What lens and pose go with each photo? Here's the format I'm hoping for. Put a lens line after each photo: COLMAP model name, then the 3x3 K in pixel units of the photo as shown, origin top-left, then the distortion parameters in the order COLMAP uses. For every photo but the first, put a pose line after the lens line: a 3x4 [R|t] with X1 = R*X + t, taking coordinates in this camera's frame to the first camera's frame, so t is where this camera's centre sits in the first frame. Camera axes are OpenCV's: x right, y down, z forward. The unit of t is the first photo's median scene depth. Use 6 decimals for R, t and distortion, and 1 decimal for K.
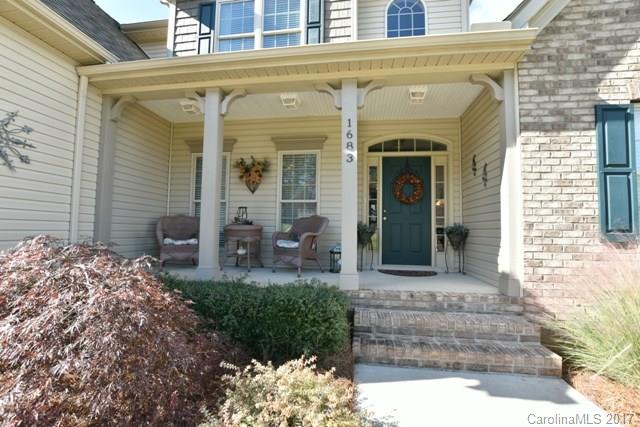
lens RADIAL K [[283.3, 0, 318.7], [0, 283.3, 212.1], [0, 0, 1]] dist [-0.029631, 0.004696]
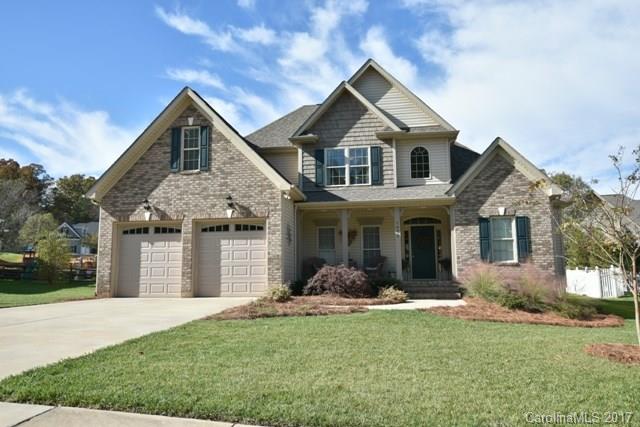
lens RADIAL K [[462.6, 0, 319.5], [0, 462.6, 215.6], [0, 0, 1]] dist [0.002182, 0.000106]
pose [[0.999553, -0.029720, -0.003146, -0.654493], [0.029426, 0.997090, -0.070321, -0.087545], [0.005226, 0.070197, 0.997519, -3.649795]]
